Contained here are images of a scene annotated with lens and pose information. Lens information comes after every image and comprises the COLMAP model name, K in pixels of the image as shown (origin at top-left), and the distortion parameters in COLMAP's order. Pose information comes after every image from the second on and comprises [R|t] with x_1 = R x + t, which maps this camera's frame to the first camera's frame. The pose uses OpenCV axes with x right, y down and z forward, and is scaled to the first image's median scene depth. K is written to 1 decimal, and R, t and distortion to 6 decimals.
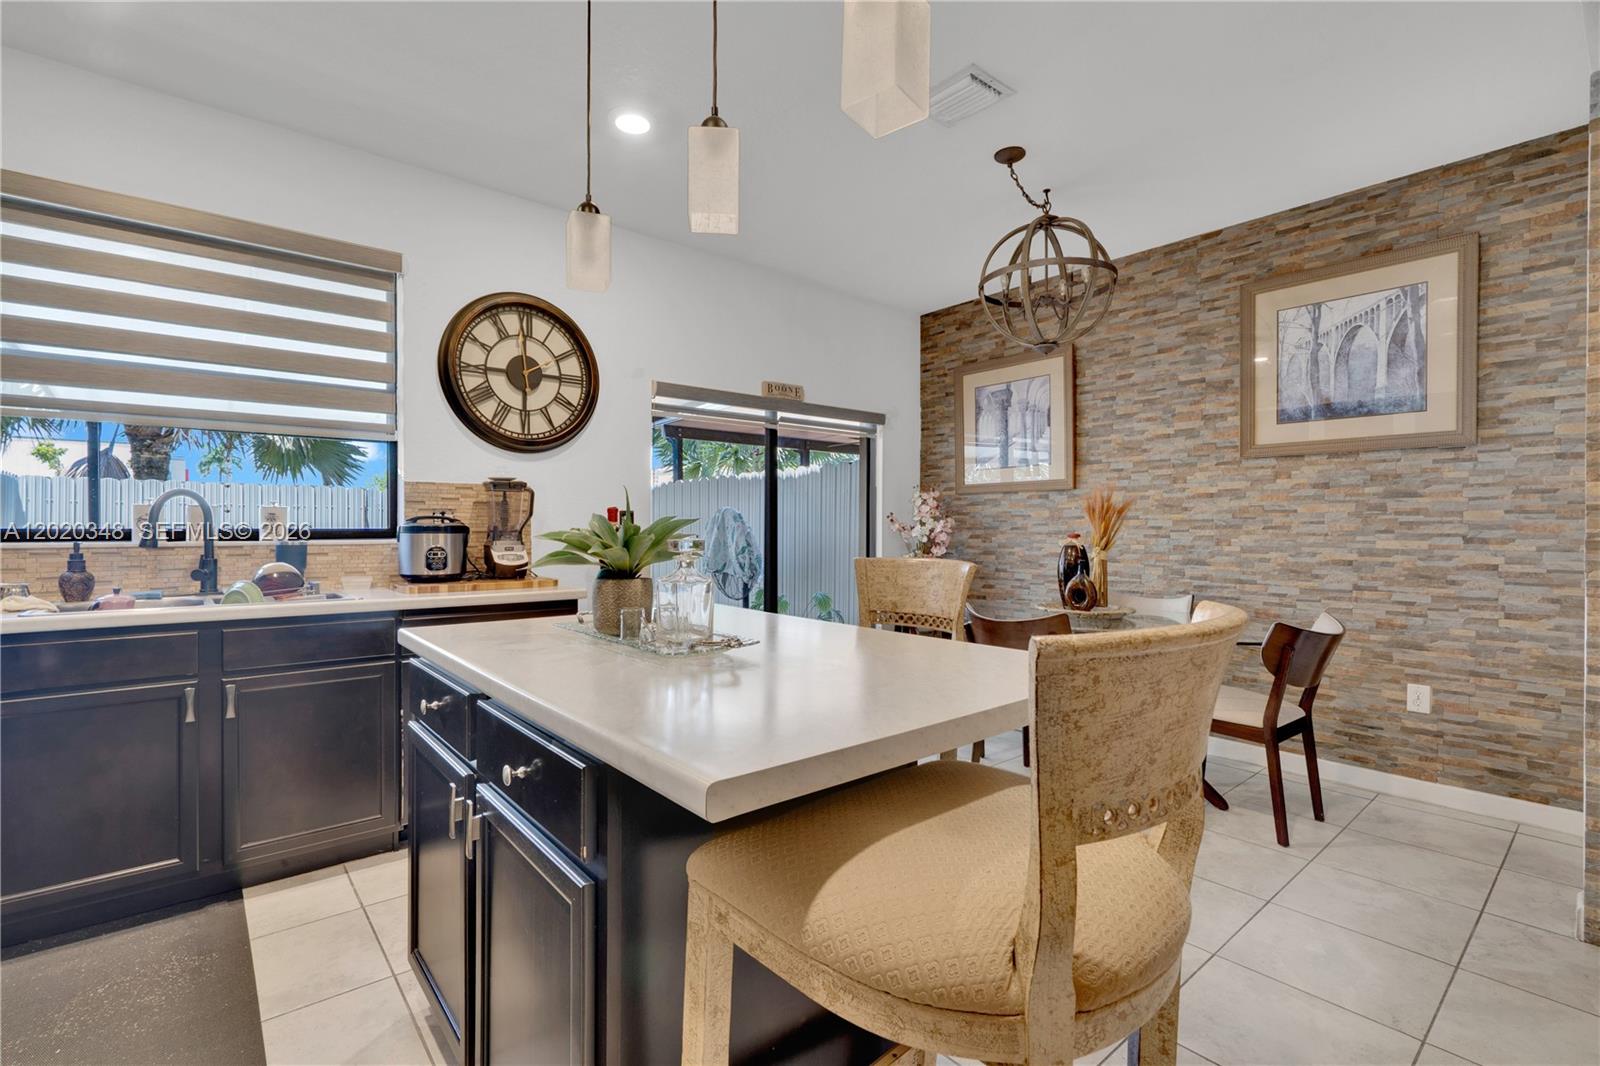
lens RADIAL K [[720.6, 0, 789.9], [0, 720.6, 530.6], [0, 0, 1]] dist [-0.005457, 0.000166]
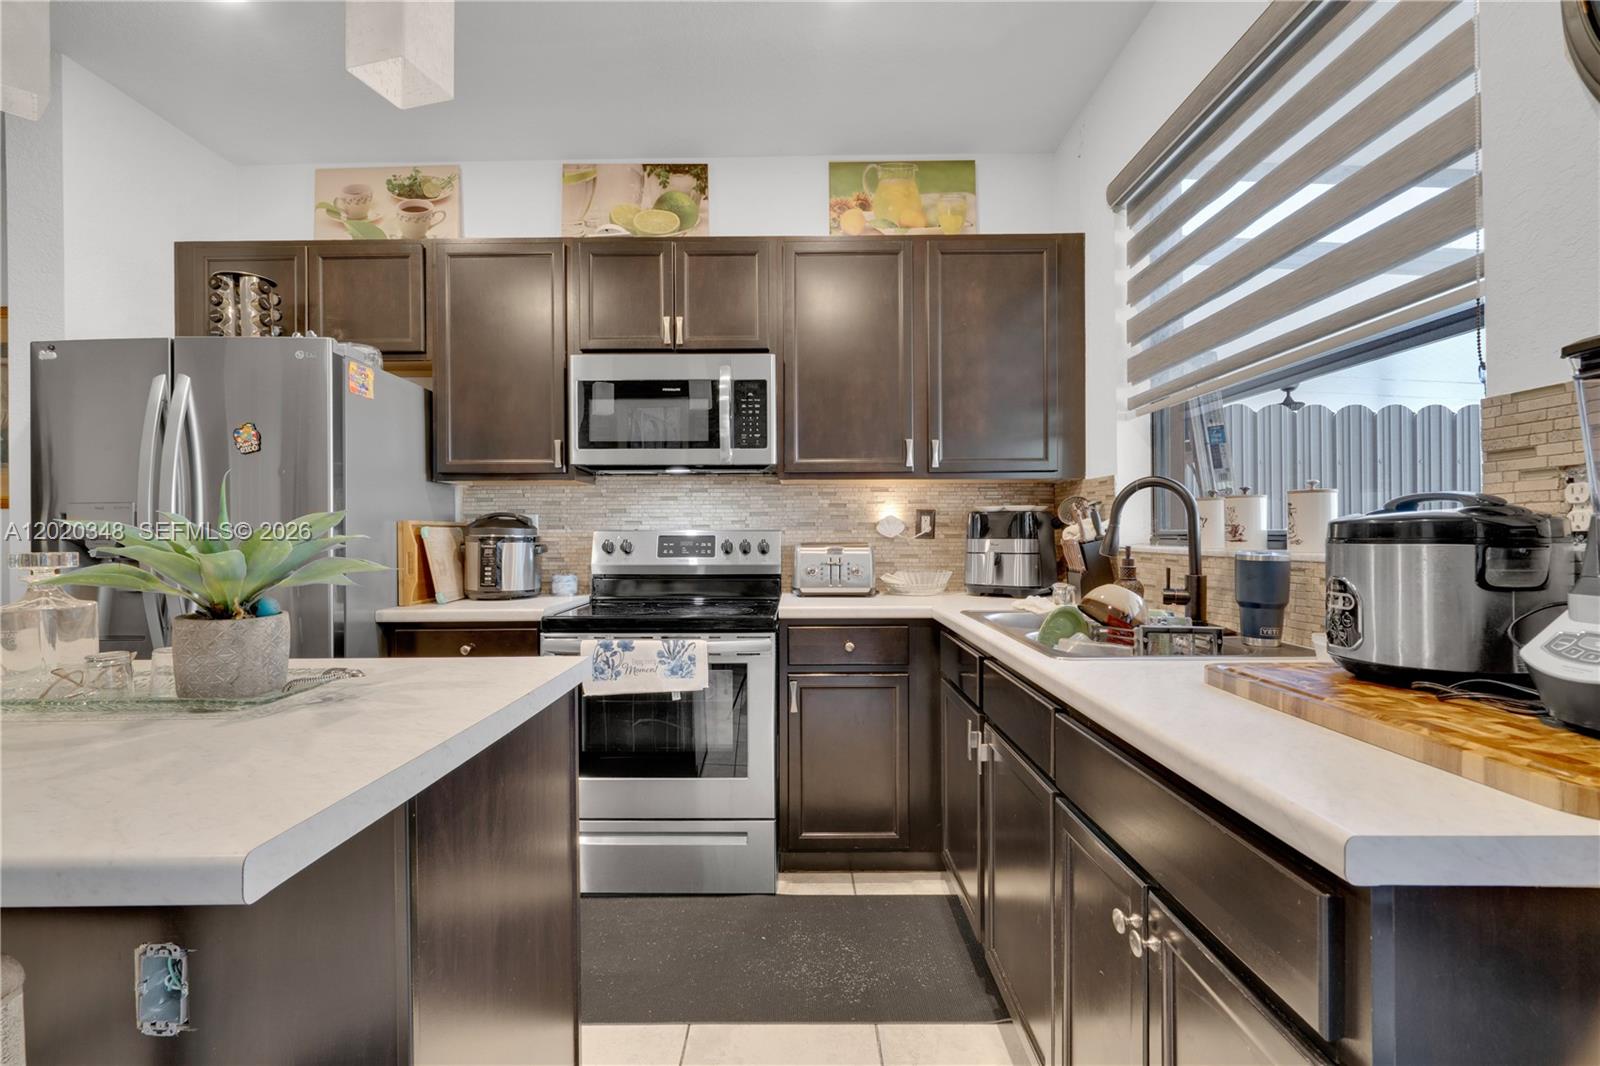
lens RADIAL K [[720.6, 0, 790.6], [0, 720.6, 530.8], [0, 0, 1]] dist [-0.005457, 0.000166]
pose [[-0.647079, 0.001599, -0.762421, -0.024815], [0.000892, 0.999999, 0.001341, -0.002725], [0.762422, 0.000187, -0.647080, 0.855824]]
